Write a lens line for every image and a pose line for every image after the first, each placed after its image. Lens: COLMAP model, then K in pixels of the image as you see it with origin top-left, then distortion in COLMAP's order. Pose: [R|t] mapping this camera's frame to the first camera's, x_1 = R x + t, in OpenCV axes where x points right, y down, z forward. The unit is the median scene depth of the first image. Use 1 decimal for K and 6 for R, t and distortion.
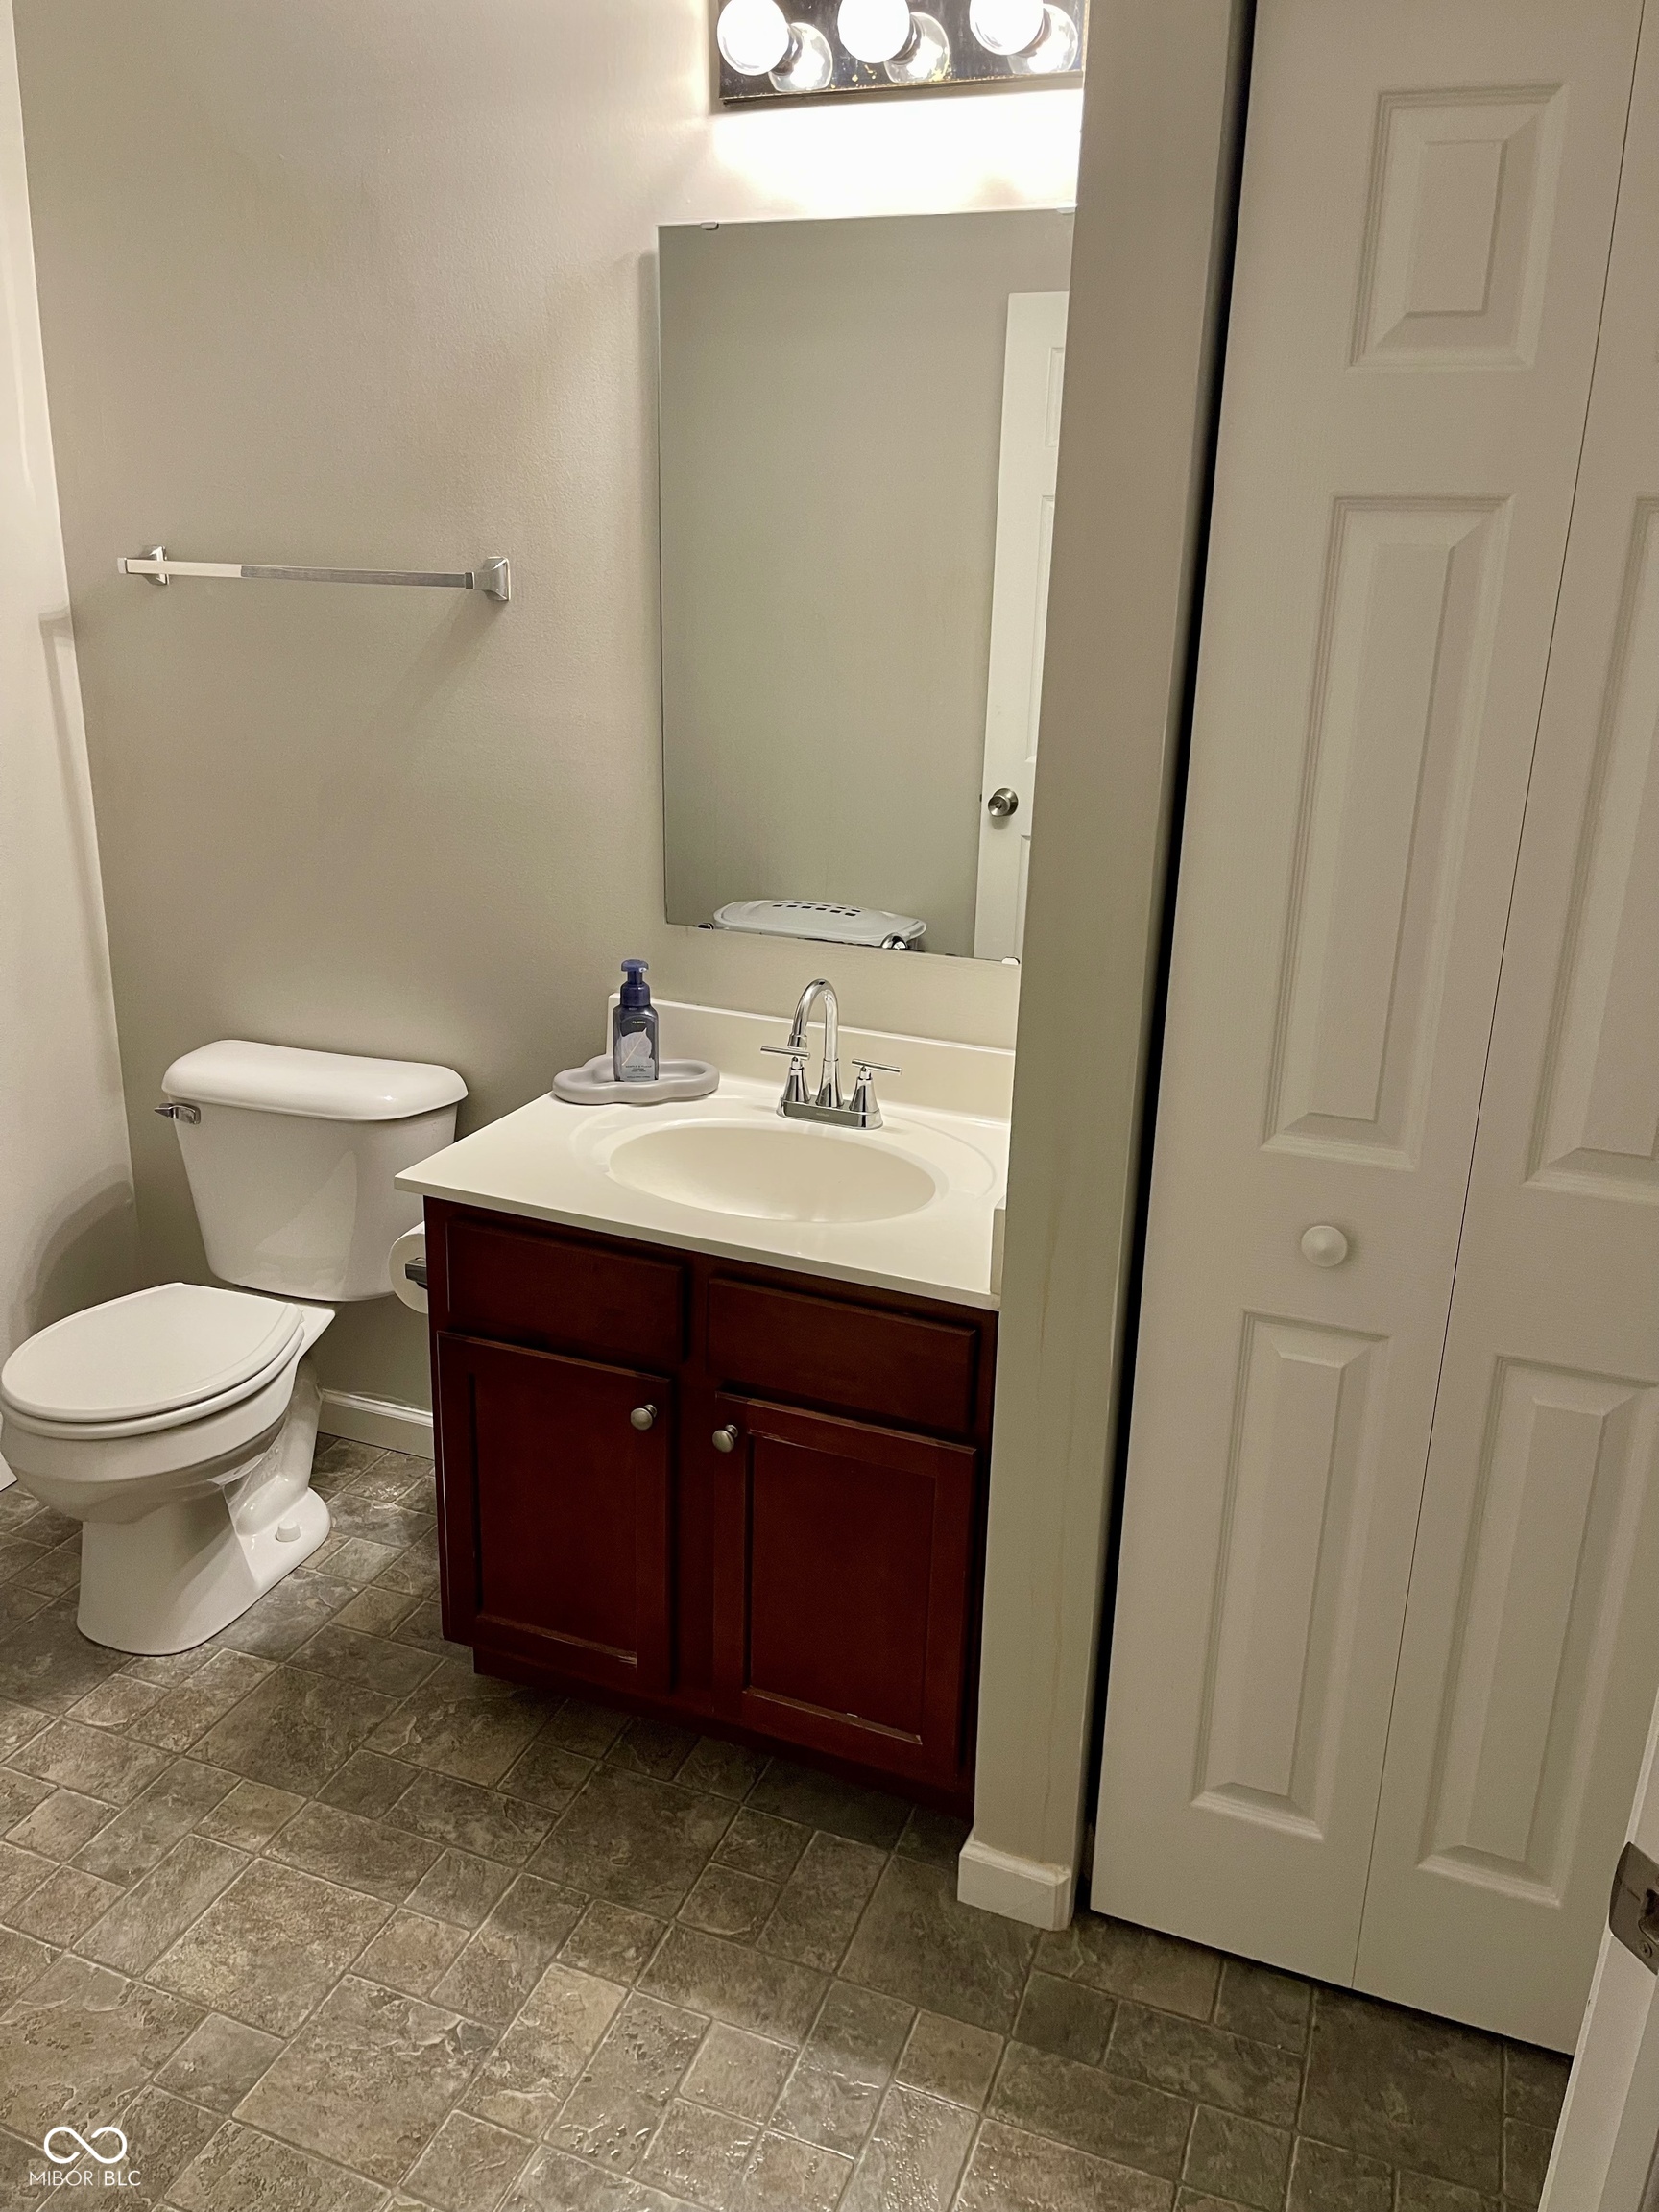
lens RADIAL K [[1627.6, 0, 829.5], [0, 1627.6, 1106.0], [0, 0, 1]] dist [0.104216, -0.144246]
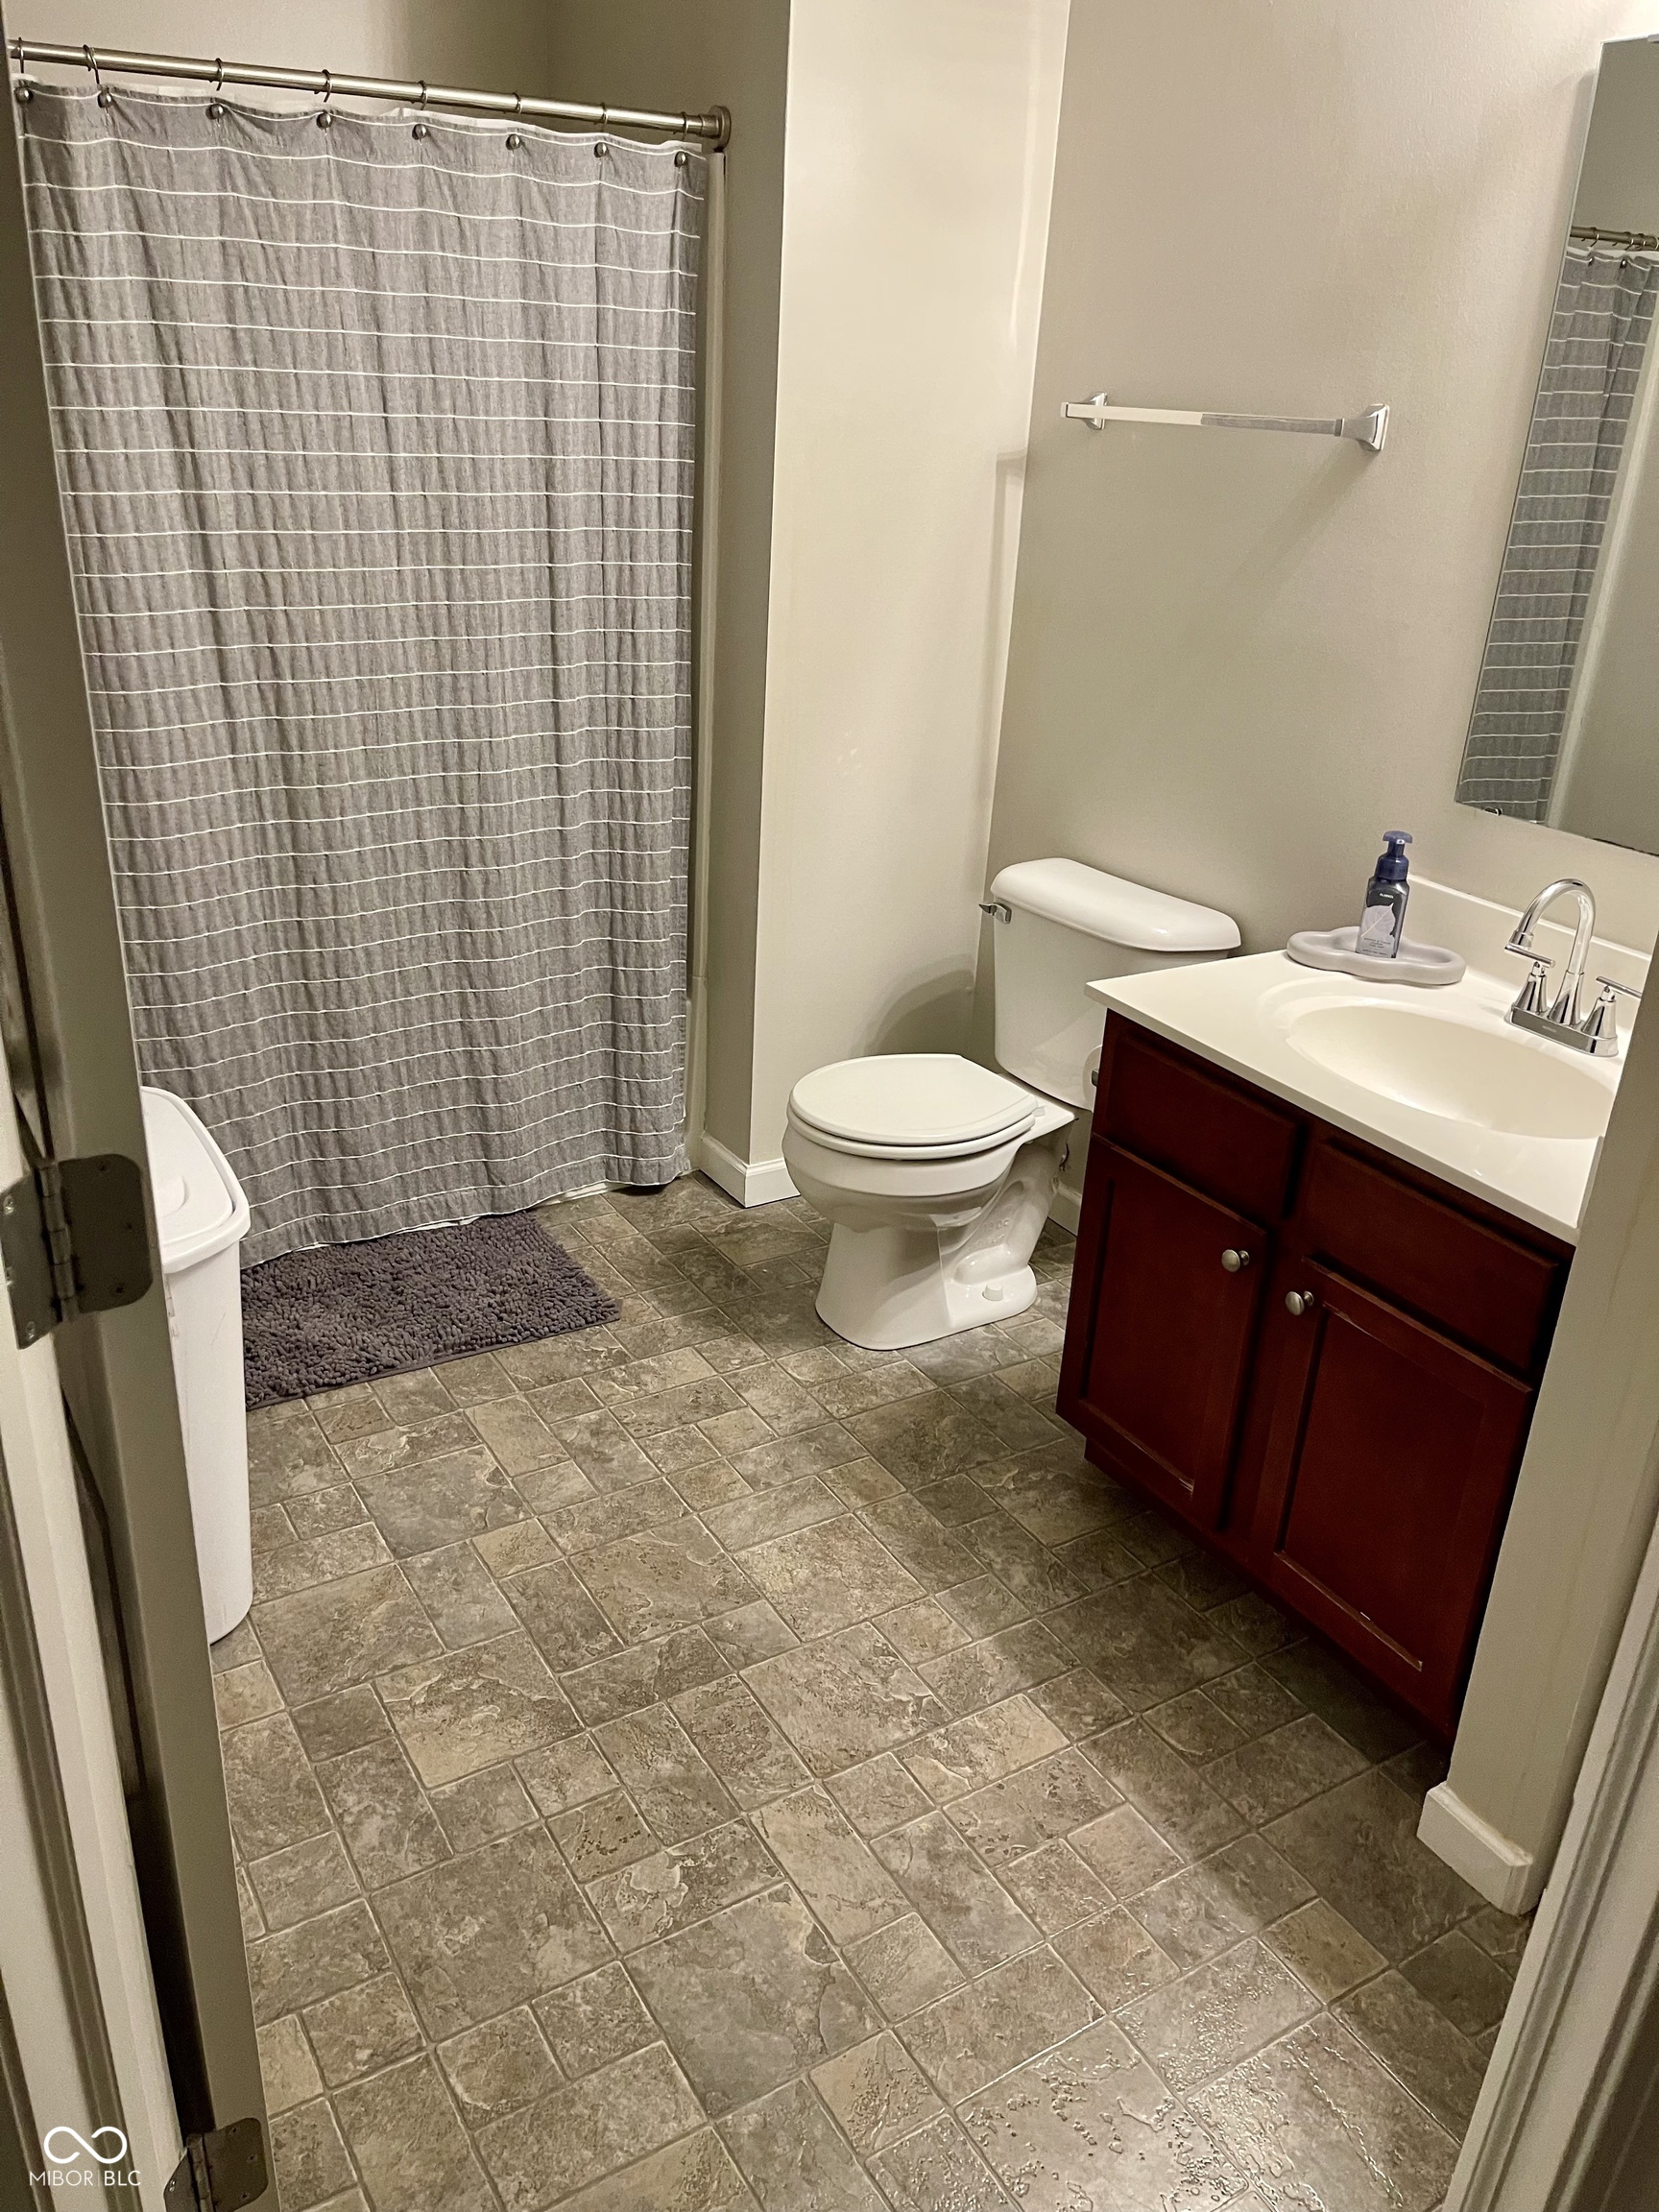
lens RADIAL K [[1646.4, 0, 829.5], [0, 1646.4, 1106.0], [0, 0, 1]] dist [0.092757, -0.101153]
pose [[0.803504, 0.255633, -0.537617, 0.187788], [-0.221512, 0.966645, 0.128569, 0.016430], [0.552551, 0.015783, 0.833329, -0.008803]]
